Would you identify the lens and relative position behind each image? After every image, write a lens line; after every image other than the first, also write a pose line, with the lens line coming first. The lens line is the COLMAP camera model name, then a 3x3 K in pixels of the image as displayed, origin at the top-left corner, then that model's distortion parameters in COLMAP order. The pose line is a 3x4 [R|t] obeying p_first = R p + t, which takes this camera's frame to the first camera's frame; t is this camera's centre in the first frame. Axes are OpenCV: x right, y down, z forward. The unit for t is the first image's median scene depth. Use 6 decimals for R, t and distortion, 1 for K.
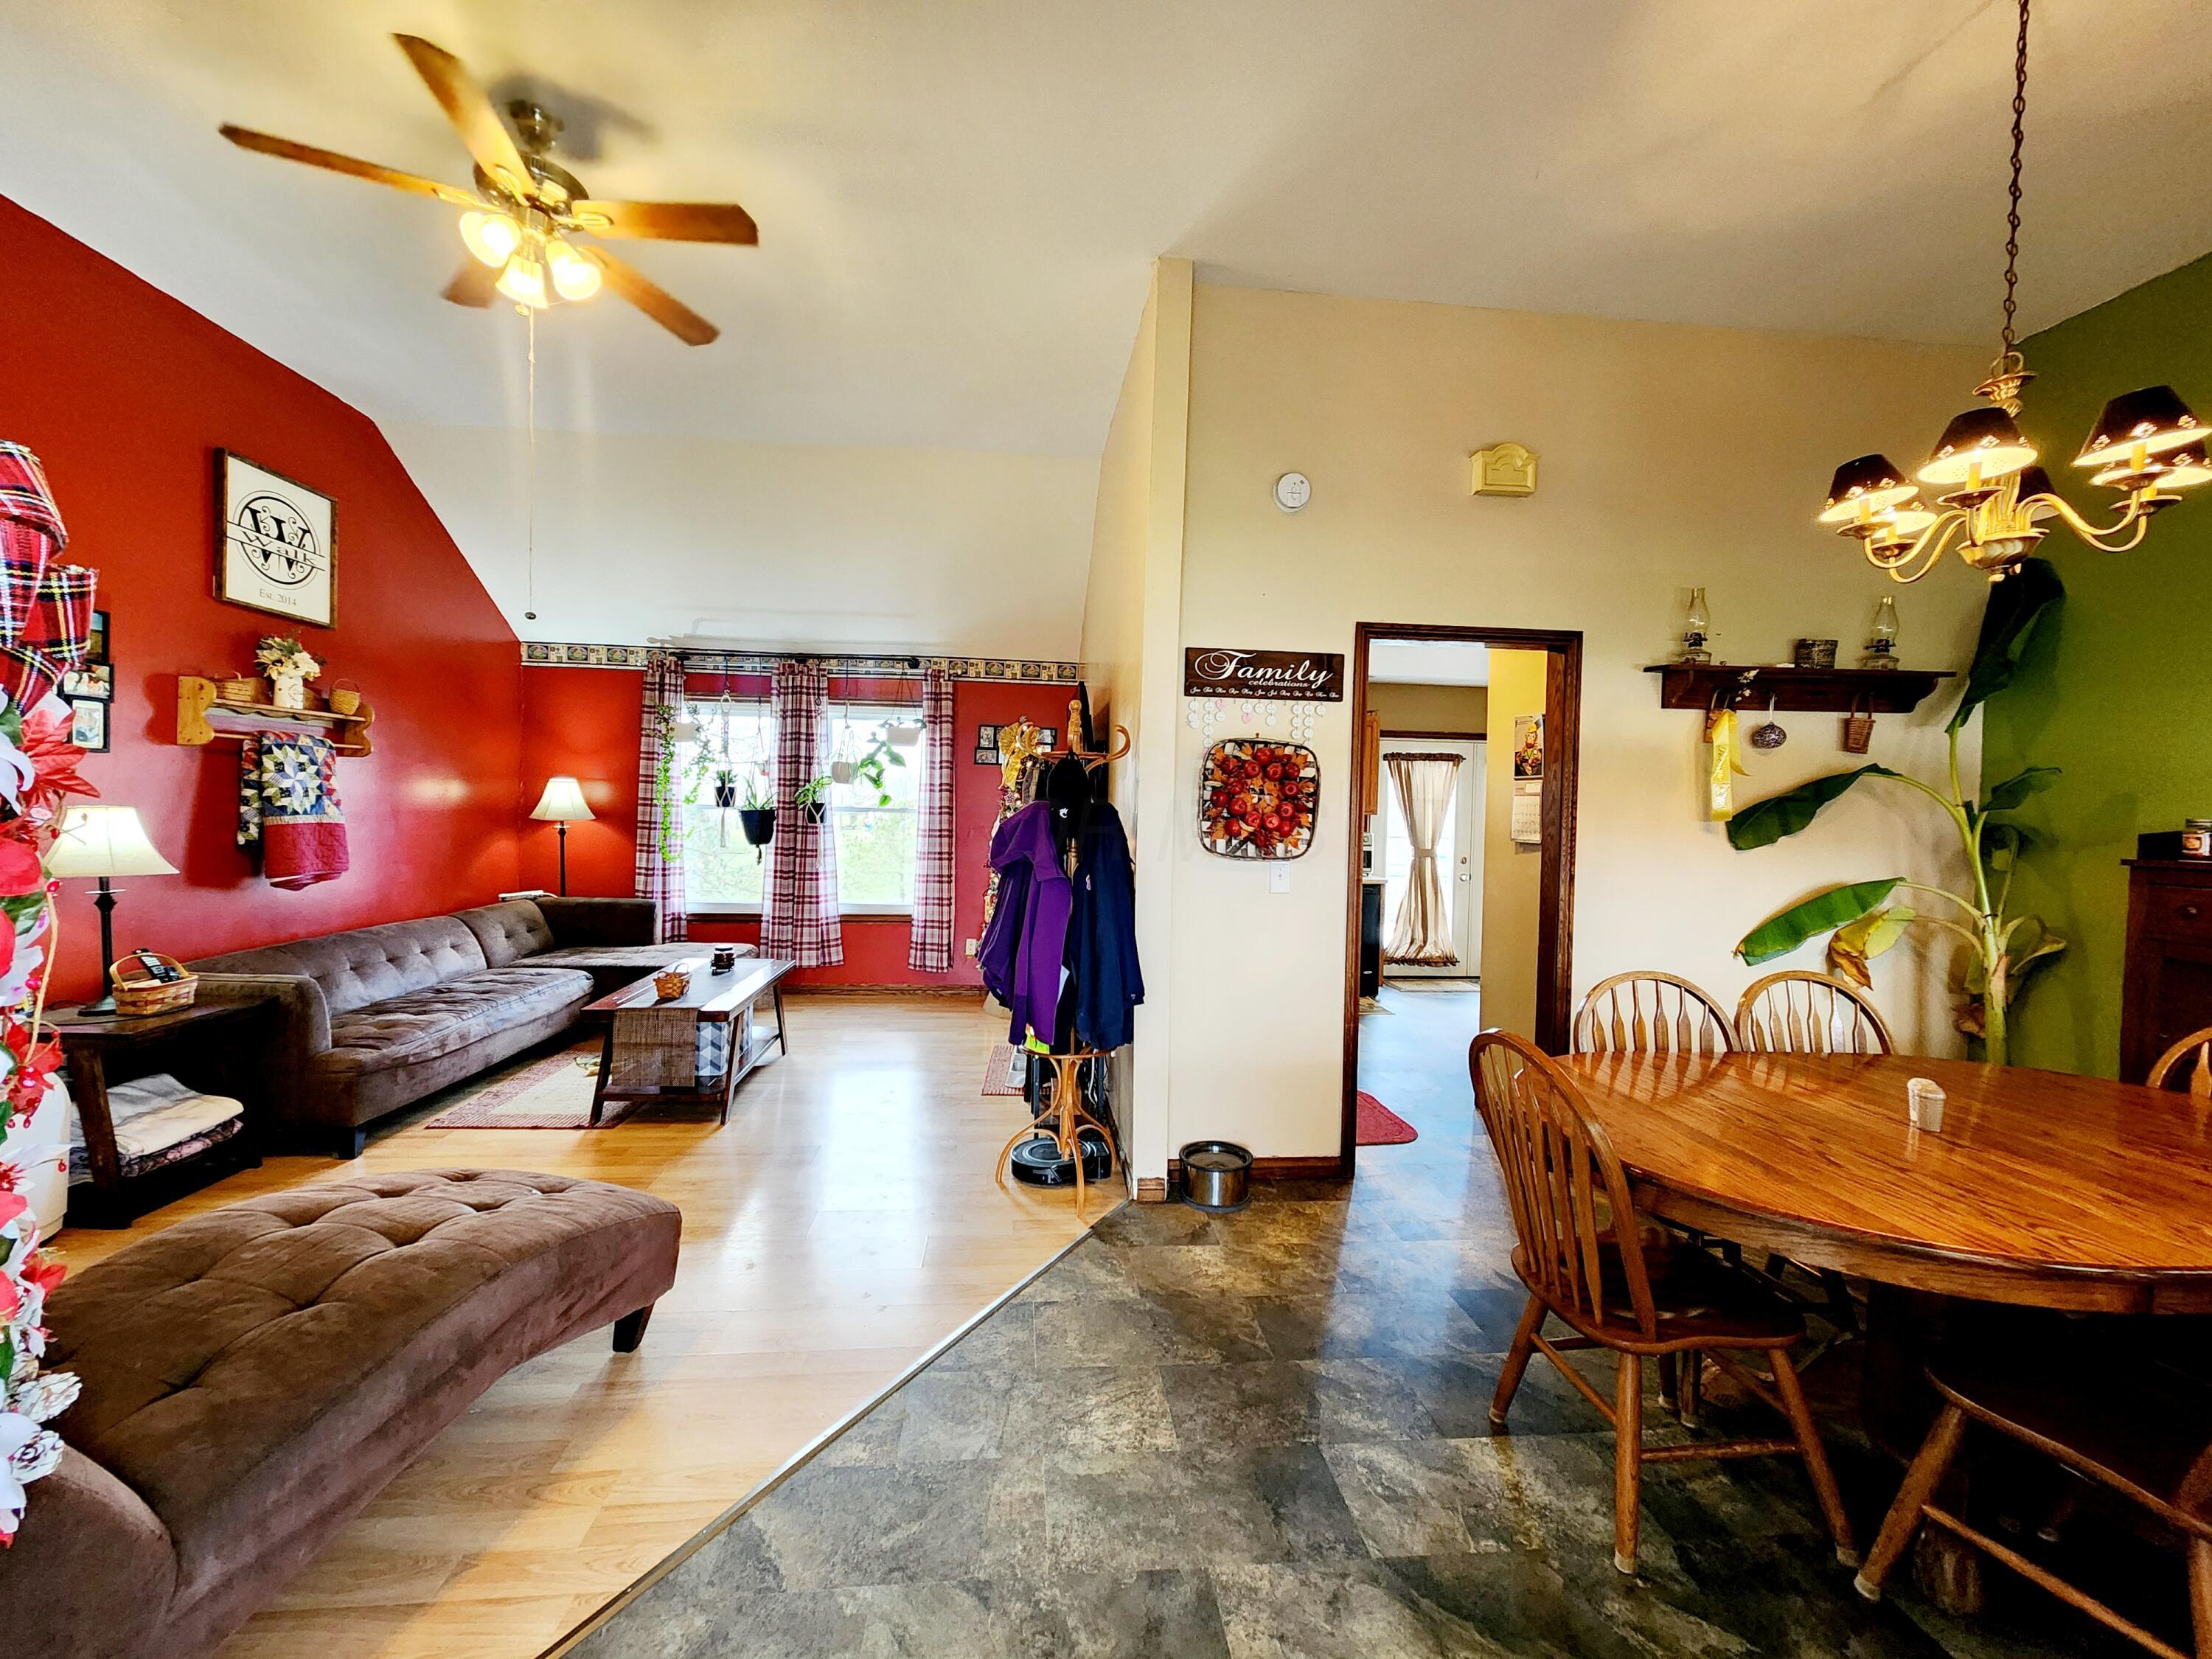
lens RADIAL K [[910.3, 0, 1099.1], [0, 910.3, 826.4], [0, 0, 1]] dist [0.001496, 0.001958]
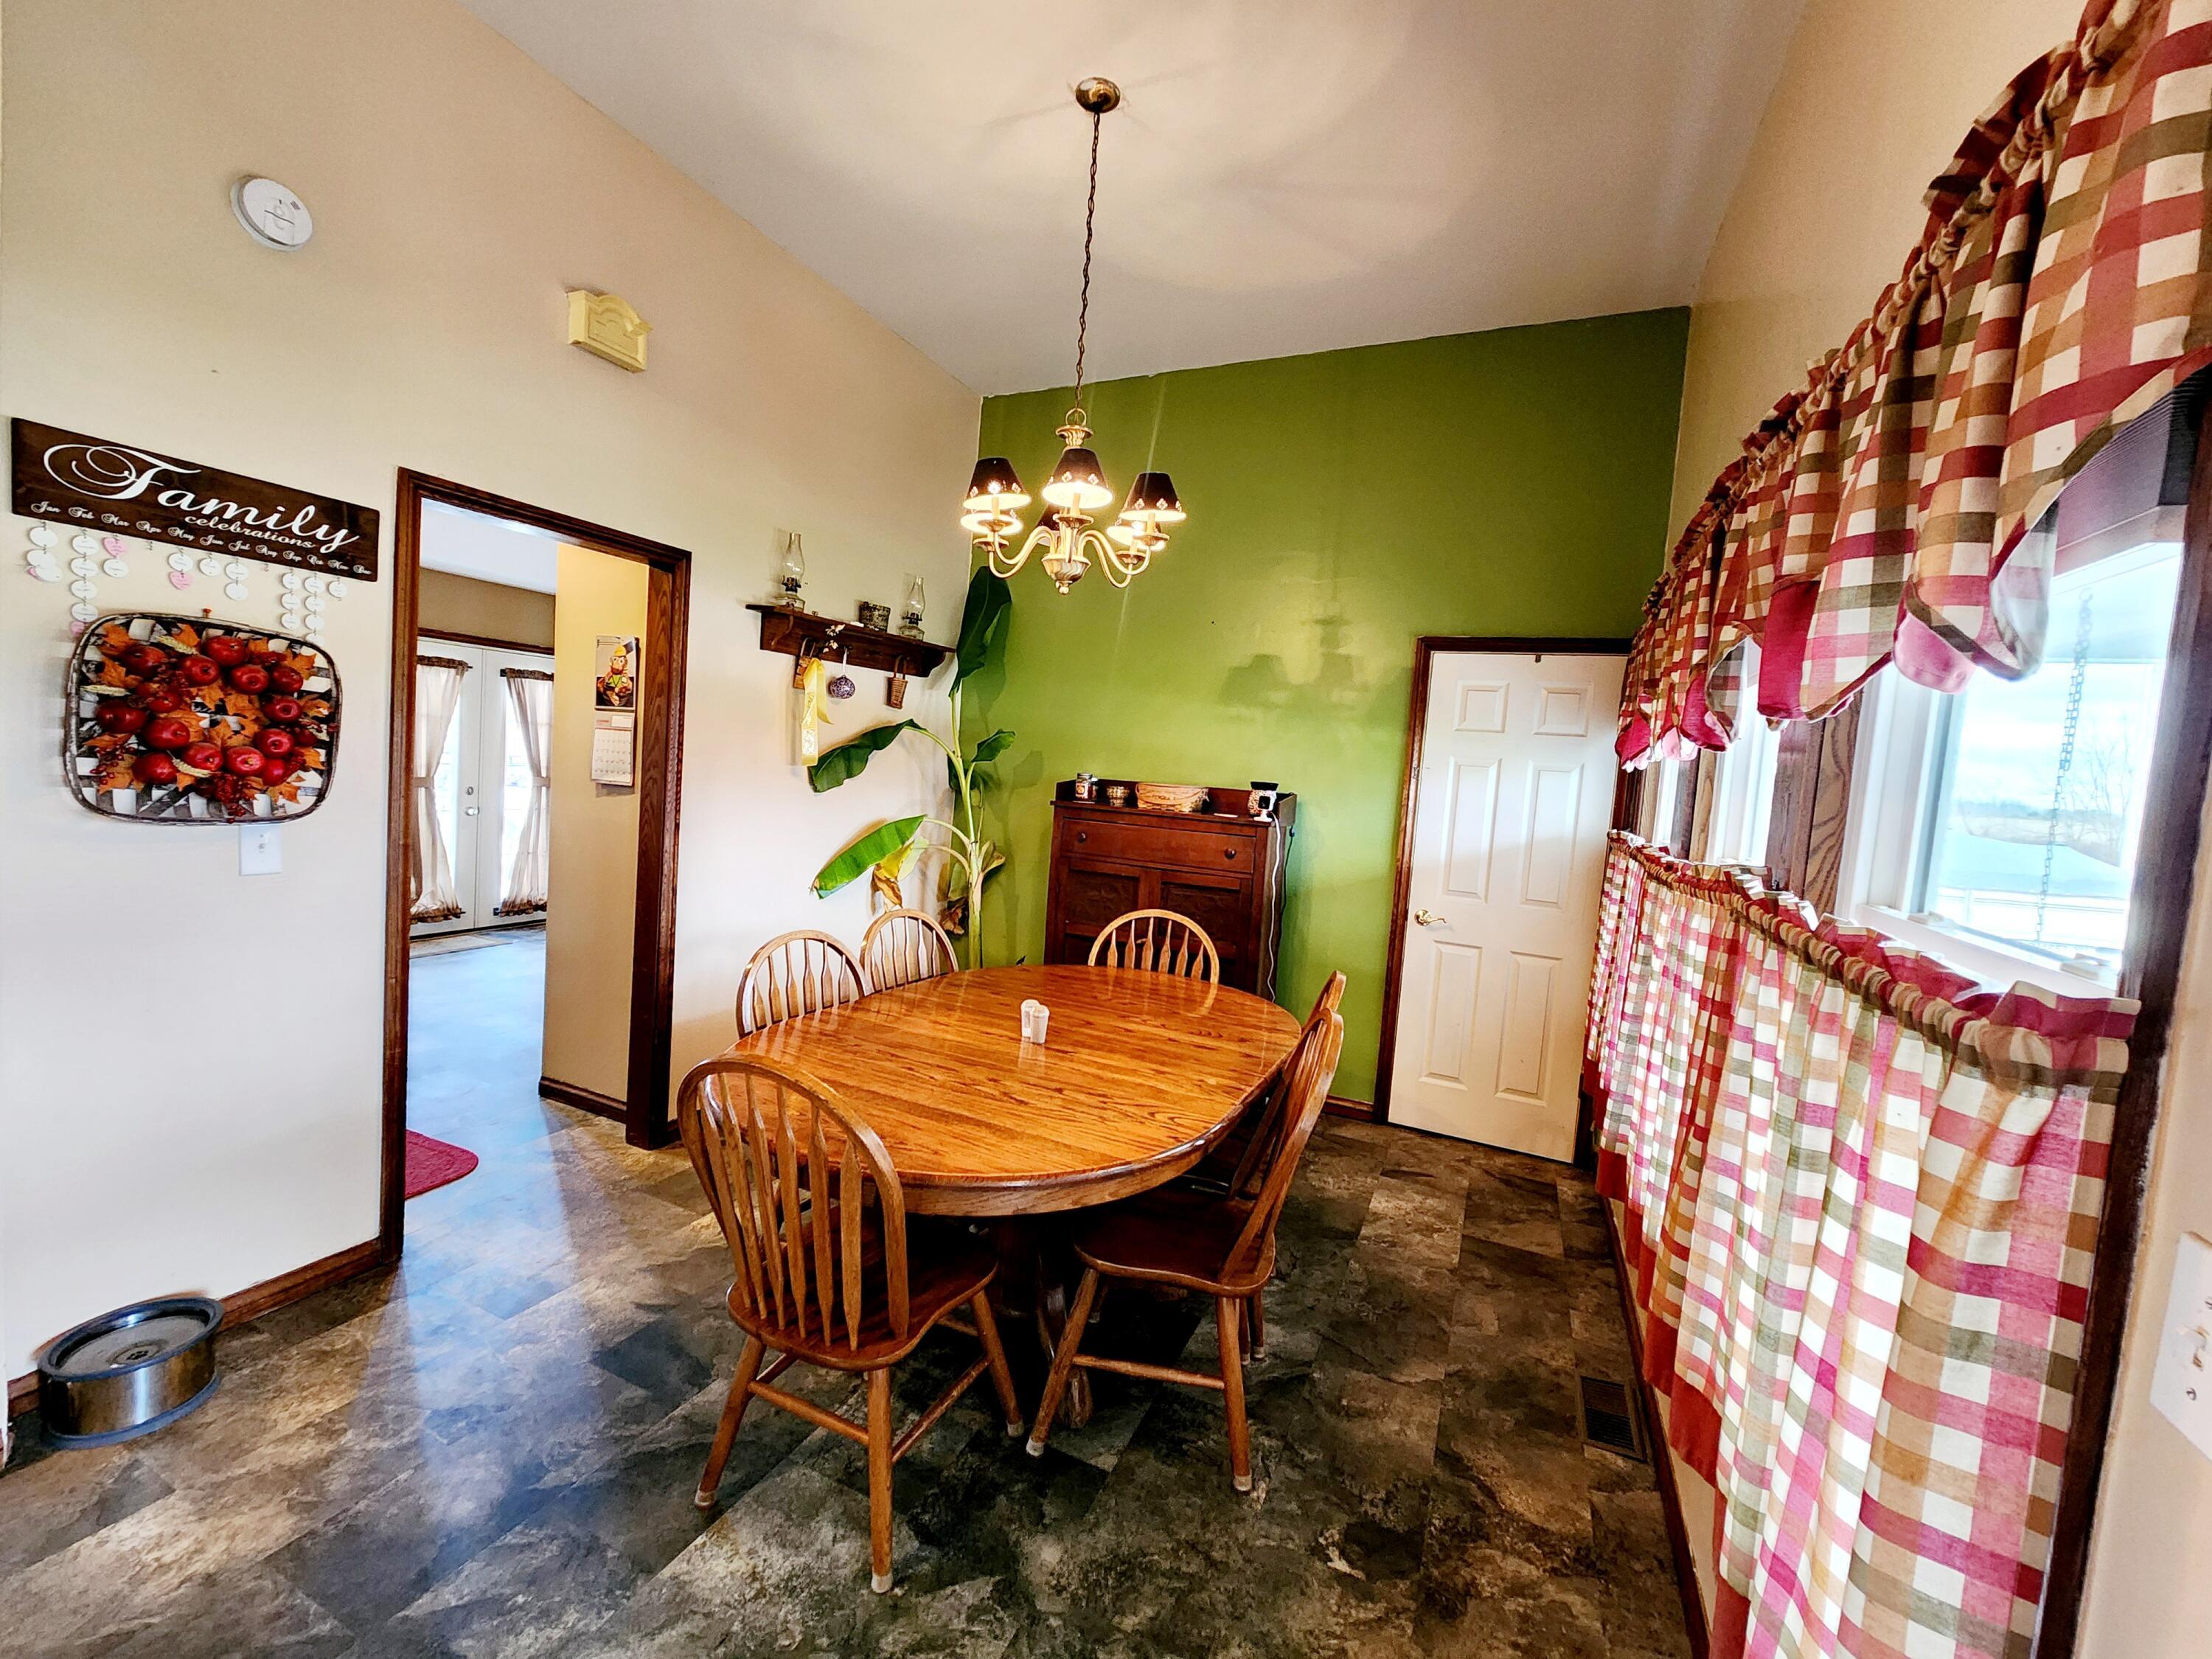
lens RADIAL K [[910.3, 0, 1109.2], [0, 910.3, 823.4], [0, 0, 1]] dist [0.001496, 0.001958]
pose [[0.508166, -0.040278, 0.860317, -0.044169], [-0.037041, 0.996959, 0.068554, -0.026263], [-0.860462, -0.066704, 0.505129, 0.186758]]
